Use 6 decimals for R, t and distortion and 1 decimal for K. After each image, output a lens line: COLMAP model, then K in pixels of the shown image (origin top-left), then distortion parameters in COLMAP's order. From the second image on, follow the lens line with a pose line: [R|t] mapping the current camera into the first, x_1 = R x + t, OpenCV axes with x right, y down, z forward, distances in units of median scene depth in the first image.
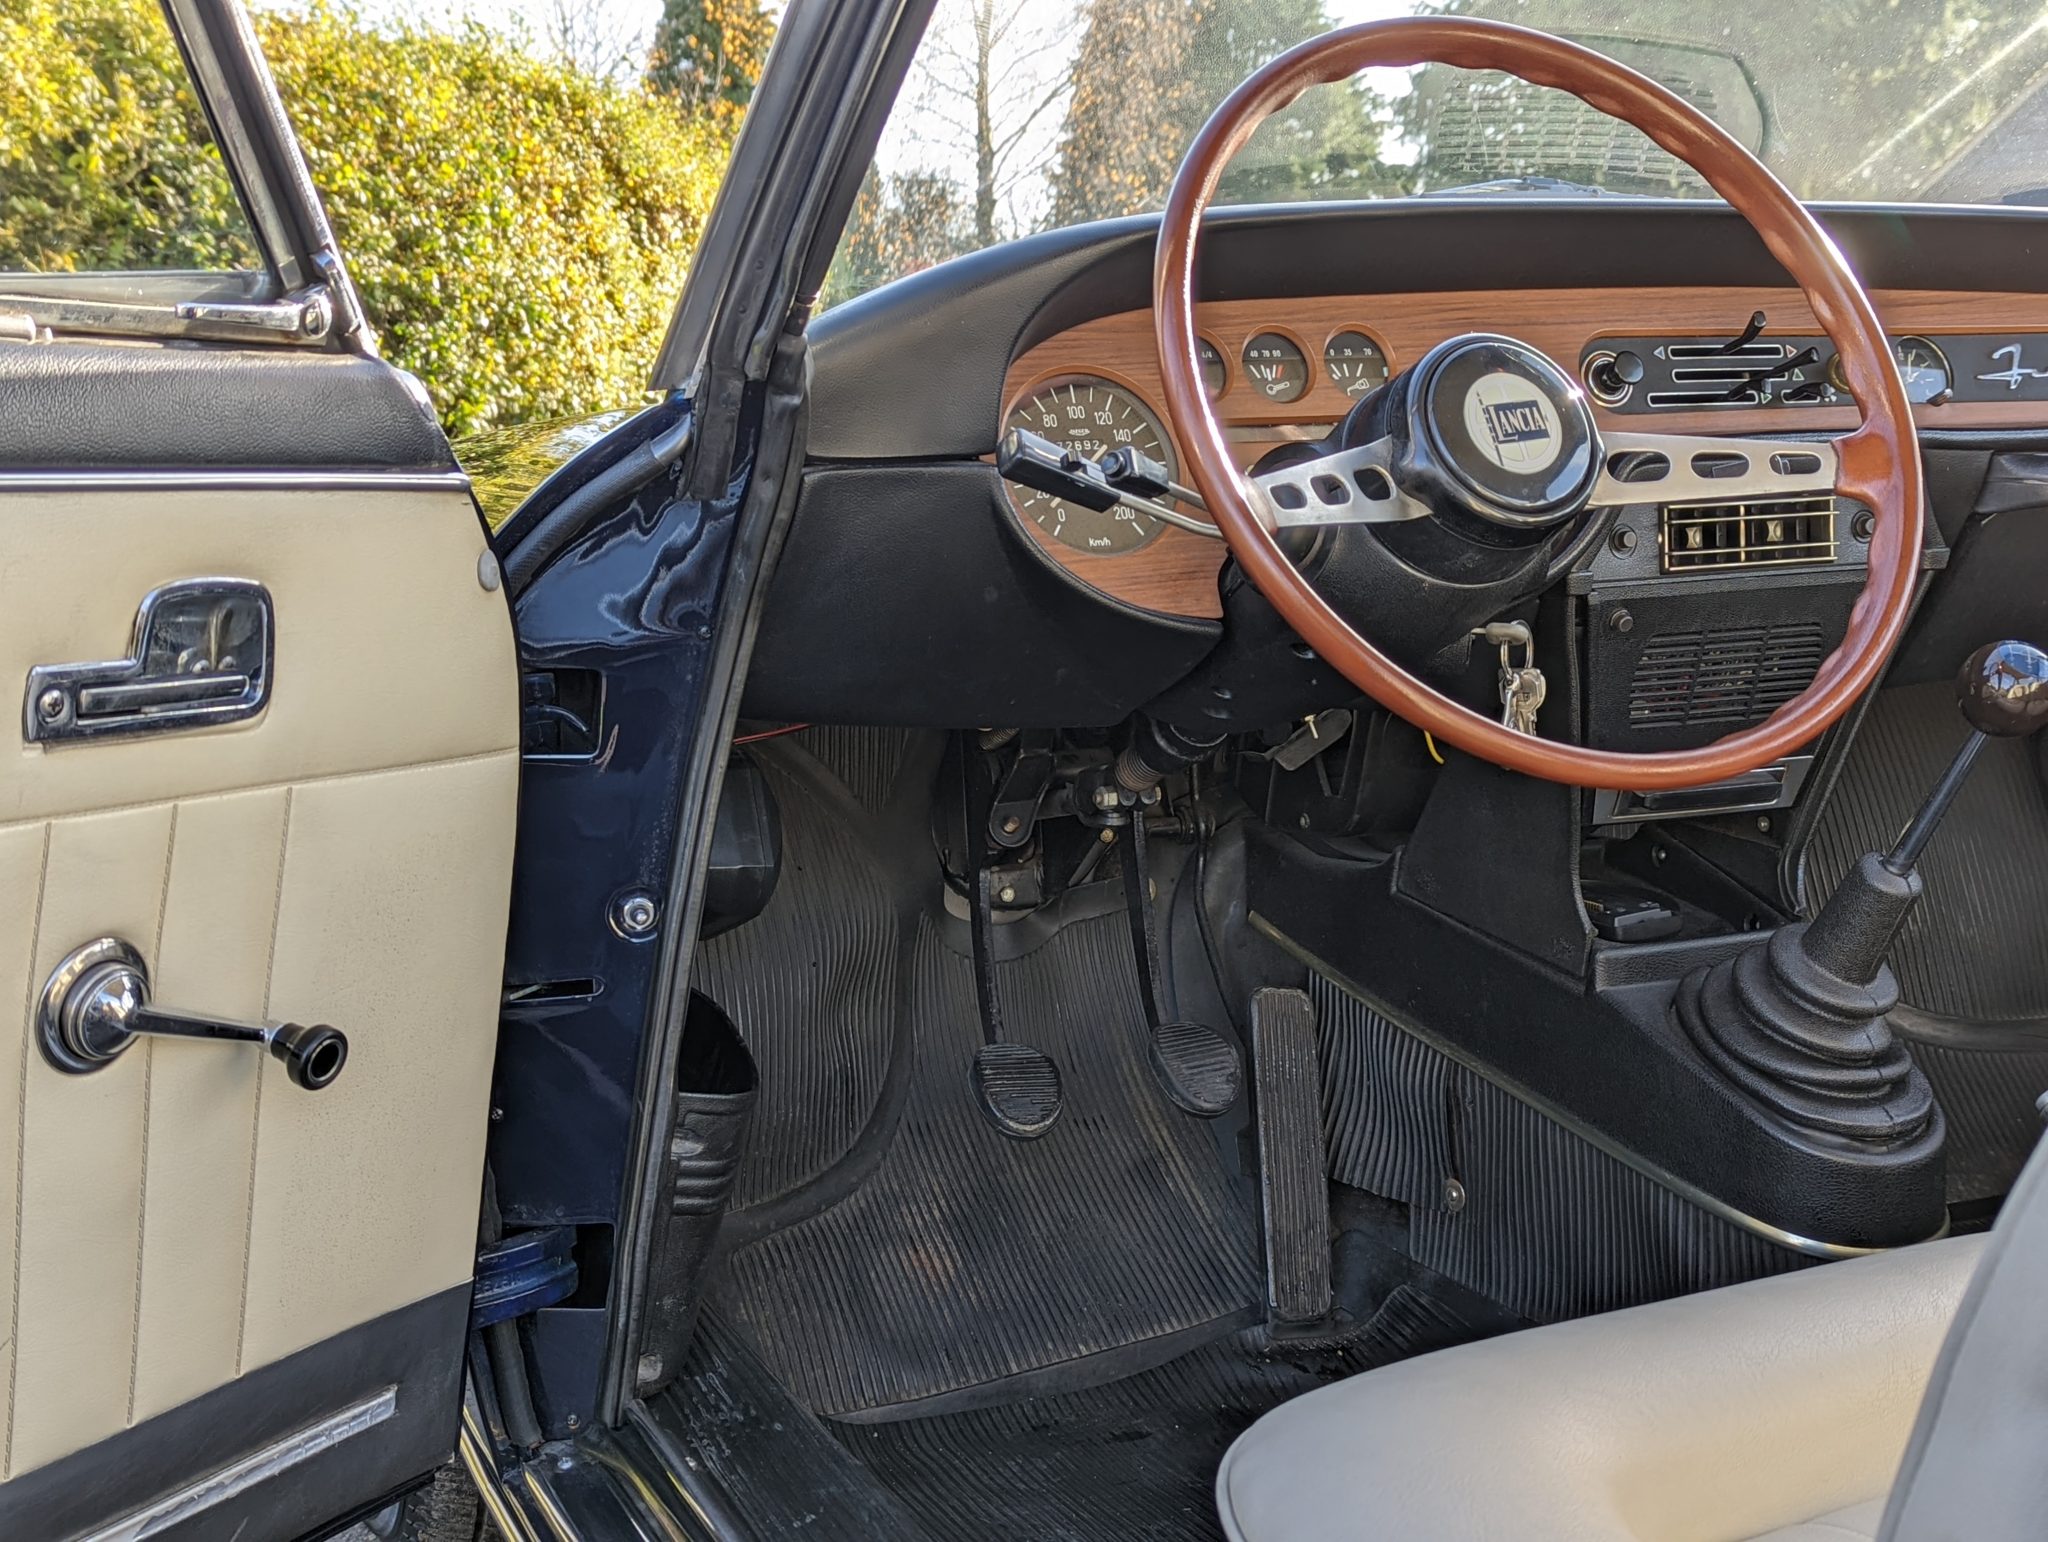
lens RADIAL K [[2421.2, 0, 1024.0], [0, 2421.2, 771.0], [0, 0, 1]] dist [0.182412, -0.487089]
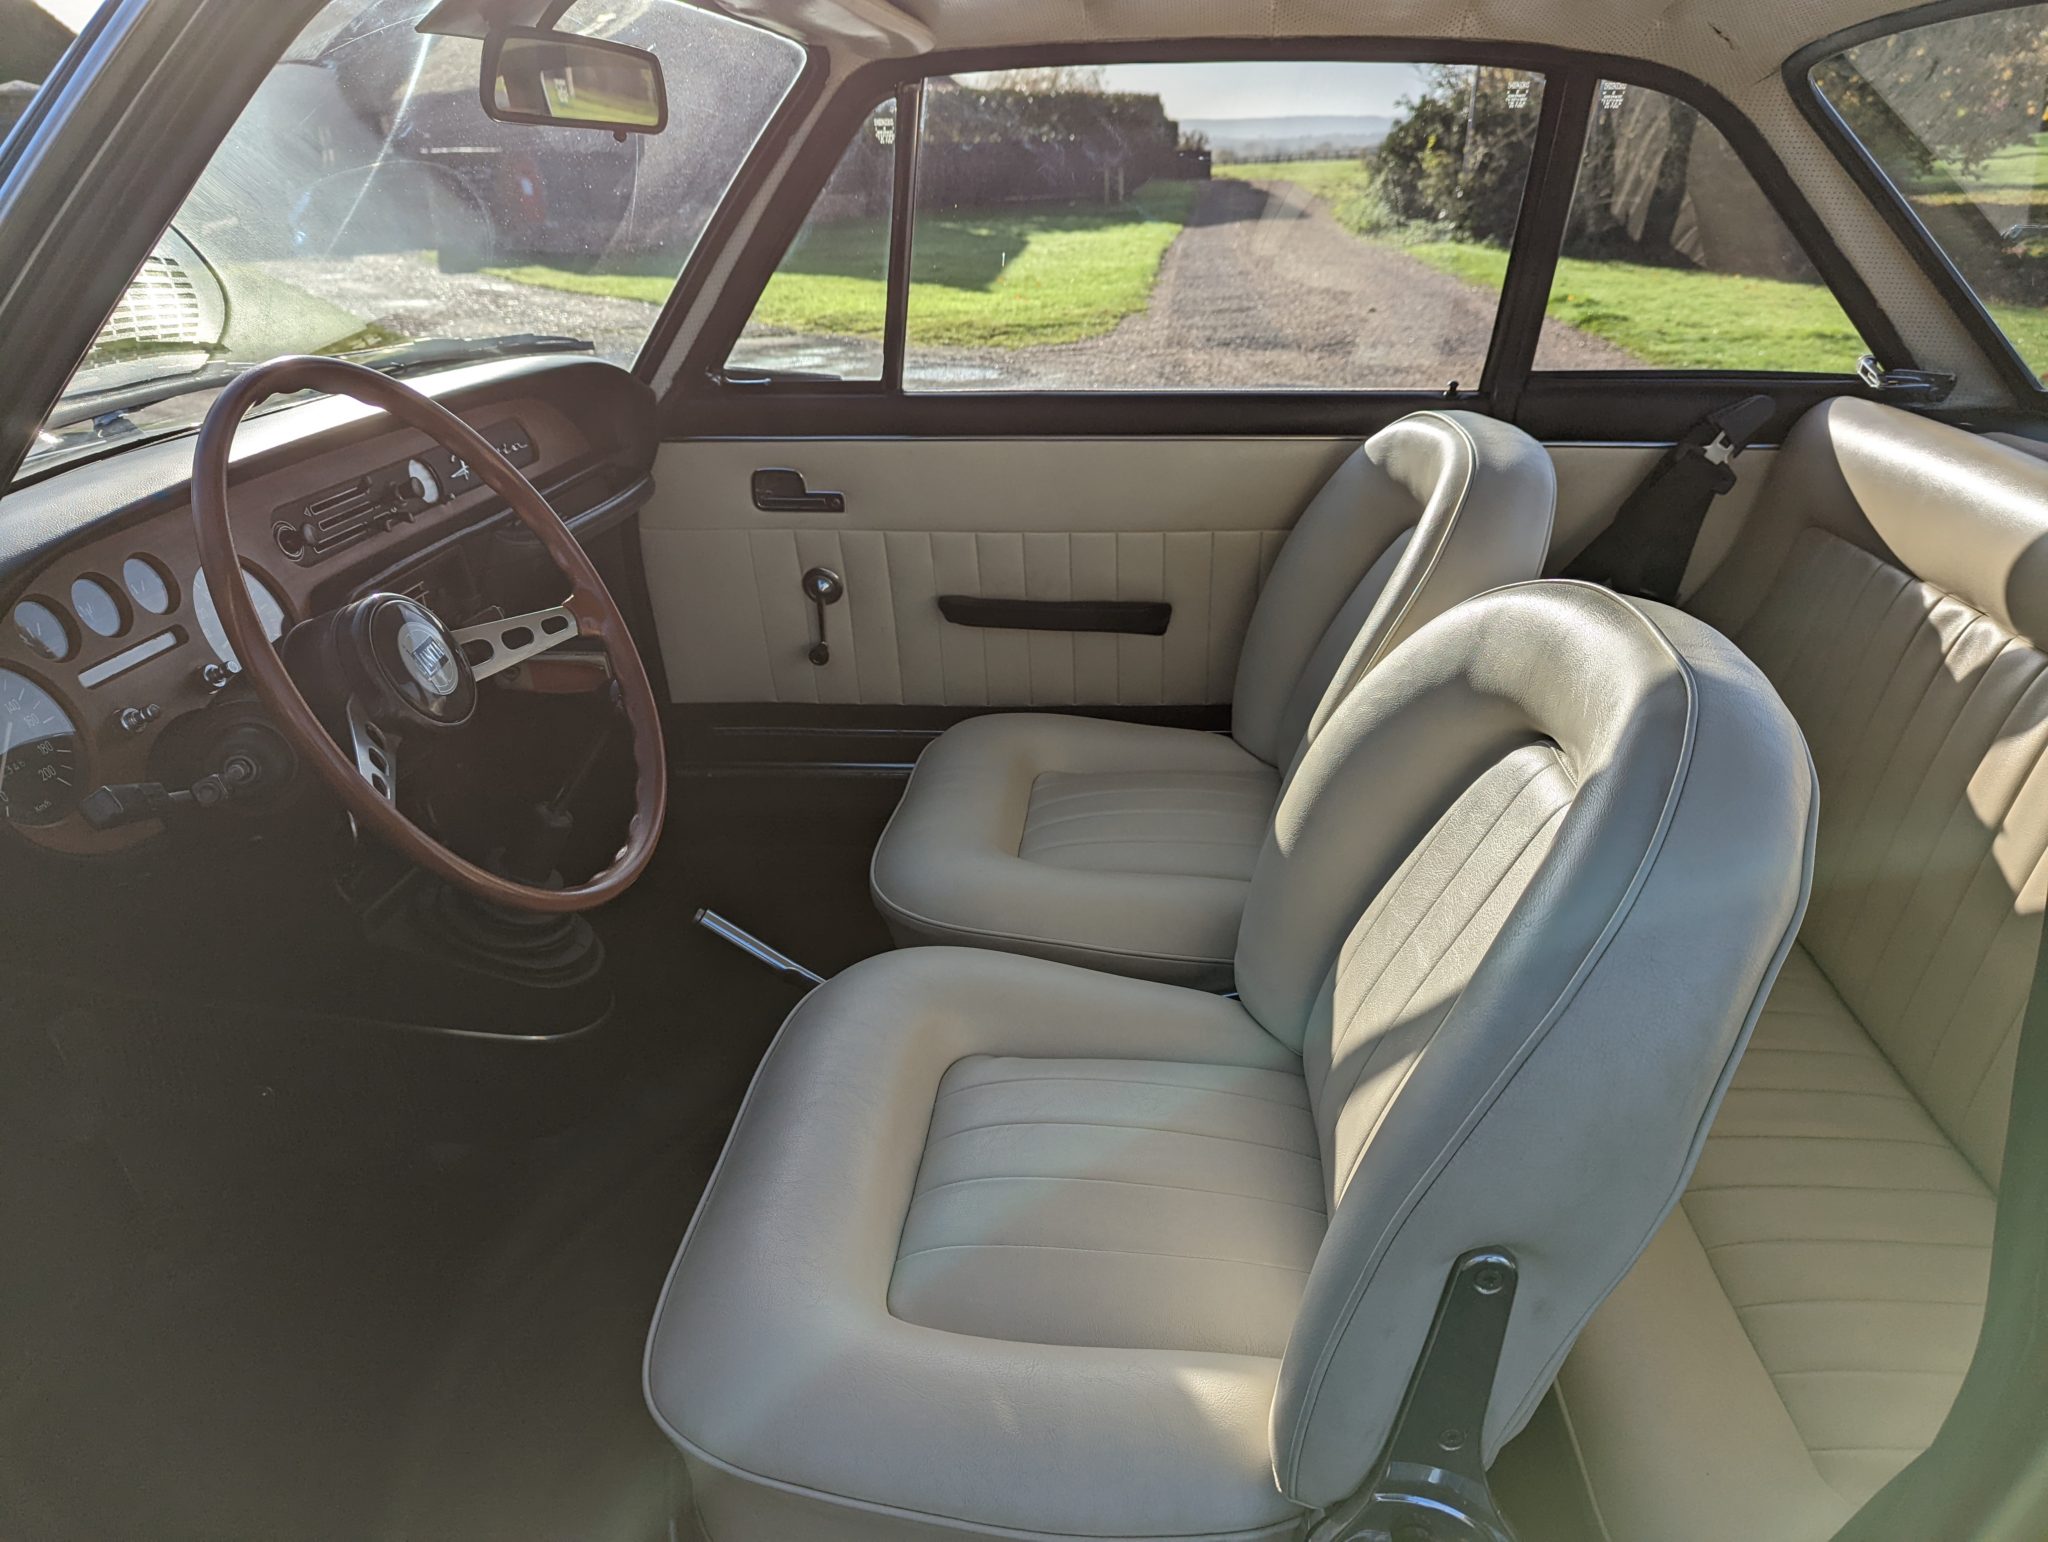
lens RADIAL K [[1453.6, 0, 1024.0], [0, 1453.6, 771.0], [0, 0, 1]] dist [0.063321, -0.063568]
pose [[0.494610, -0.327789, 0.804932, -0.283524], [0.135444, 0.943907, 0.301156, -0.246521], [-0.858497, -0.039931, 0.511262, 0.233283]]
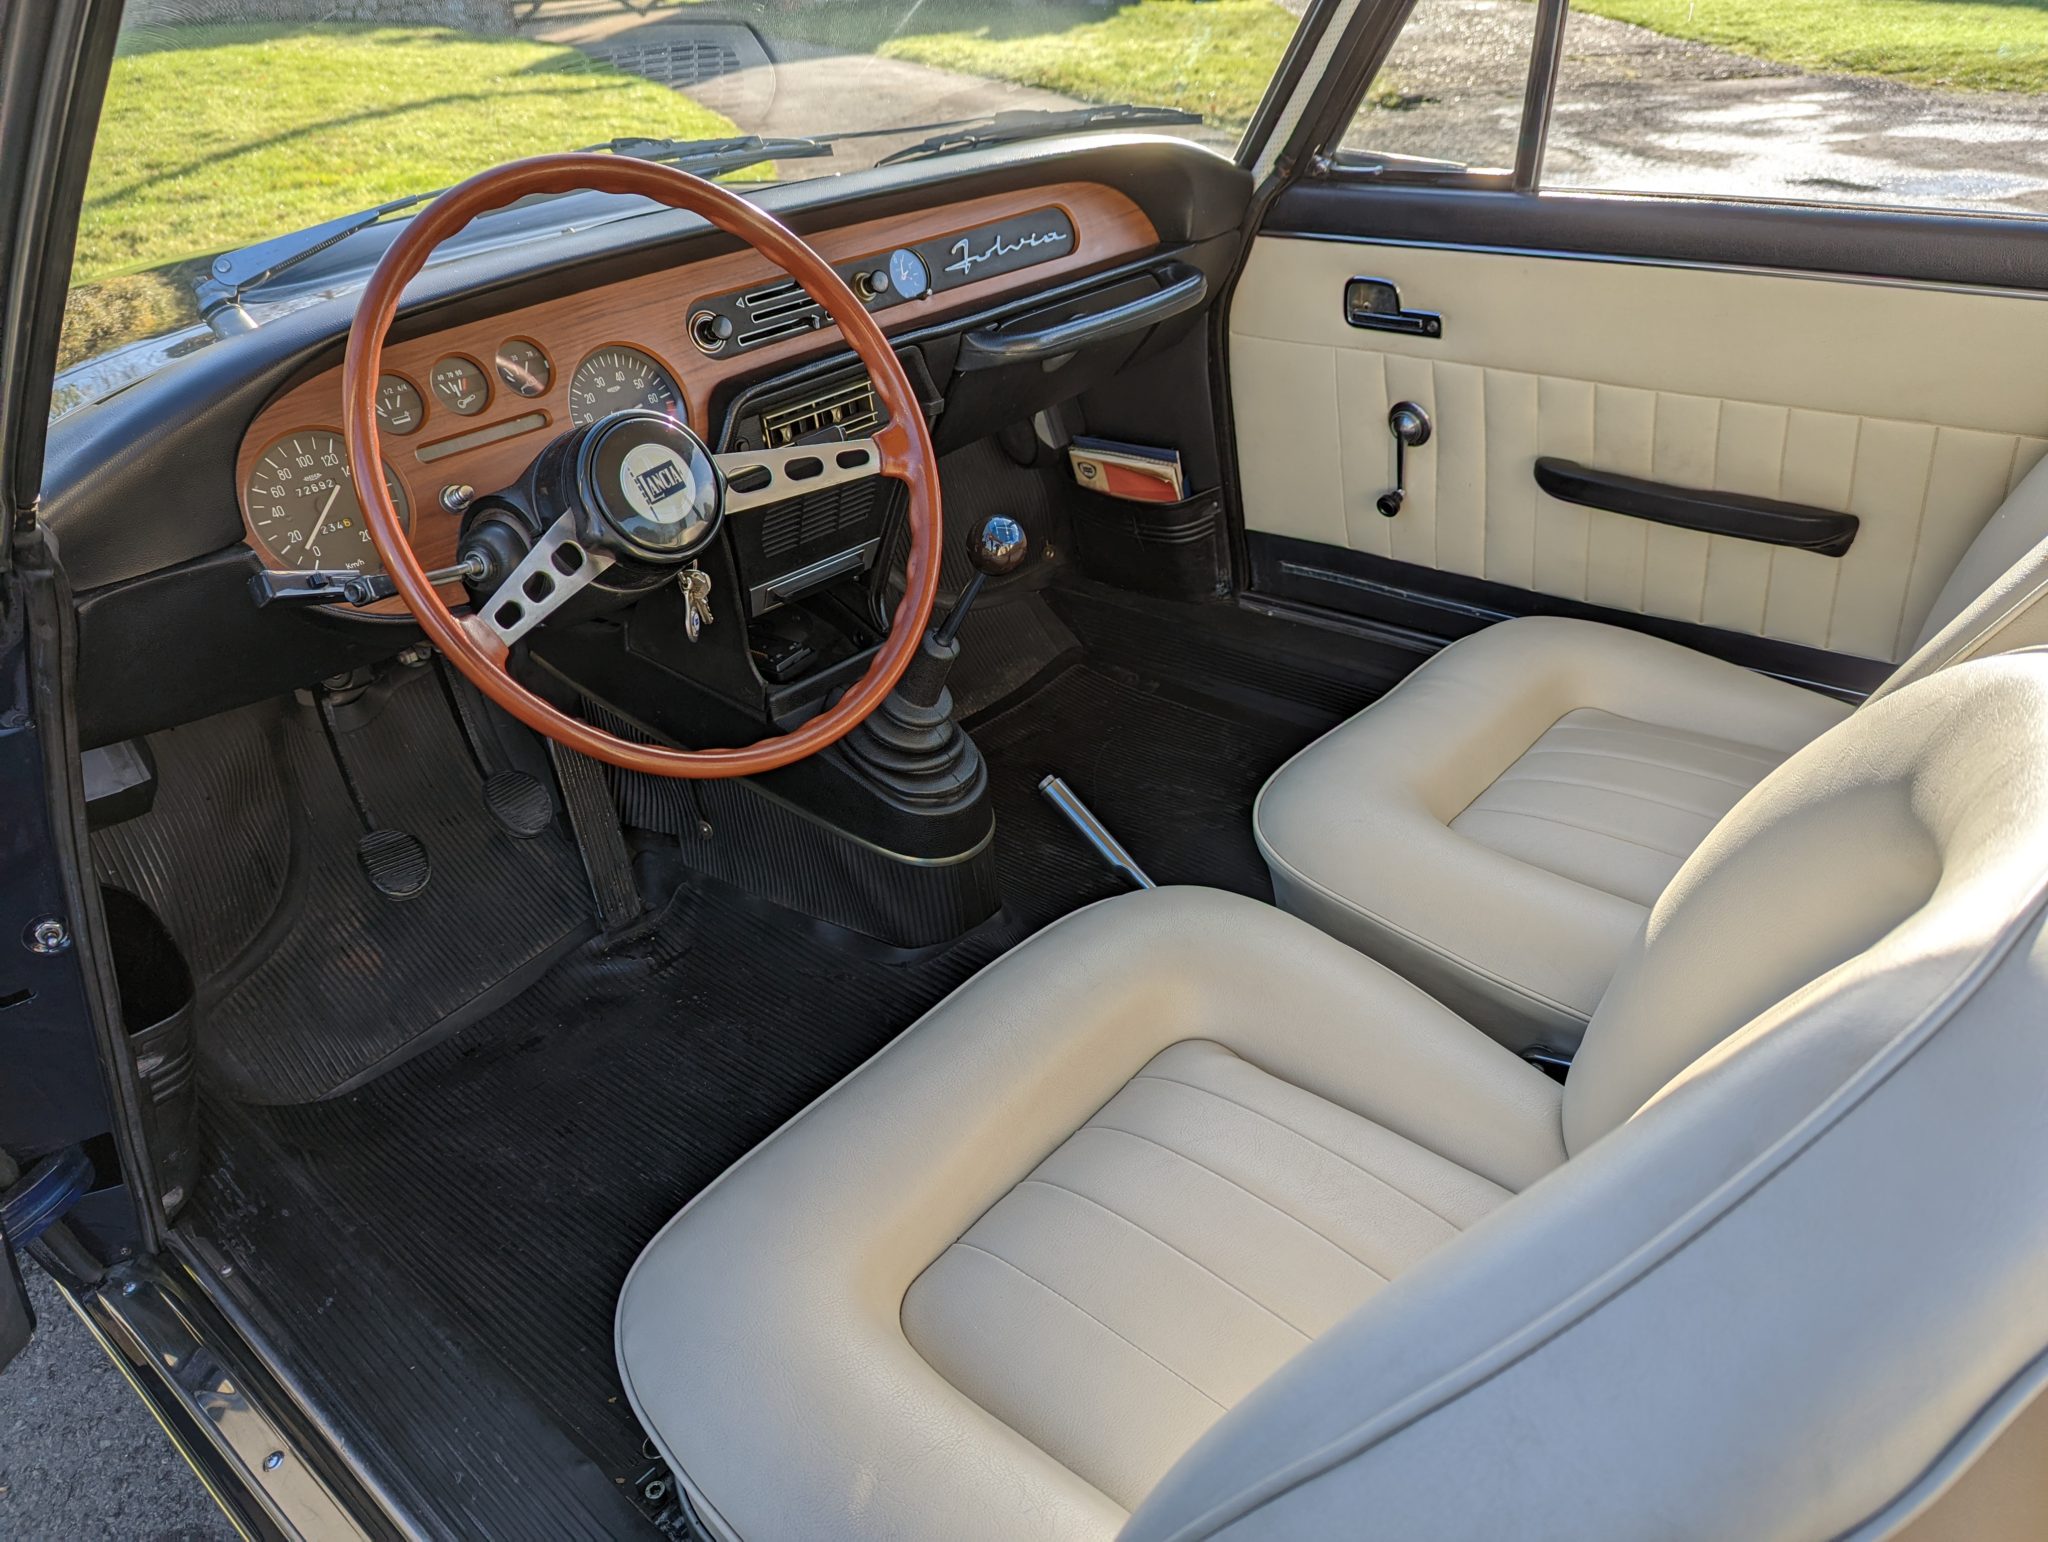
lens RADIAL K [[1453.6, 0, 1024.0], [0, 1453.6, 771.0], [0, 0, 1]] dist [0.063321, -0.063568]
pose [[0.904539, -0.244770, 0.349137, 0.051129], [0.103393, 0.920292, 0.377322, -0.241063], [-0.413665, -0.305204, 0.857748, 0.139711]]
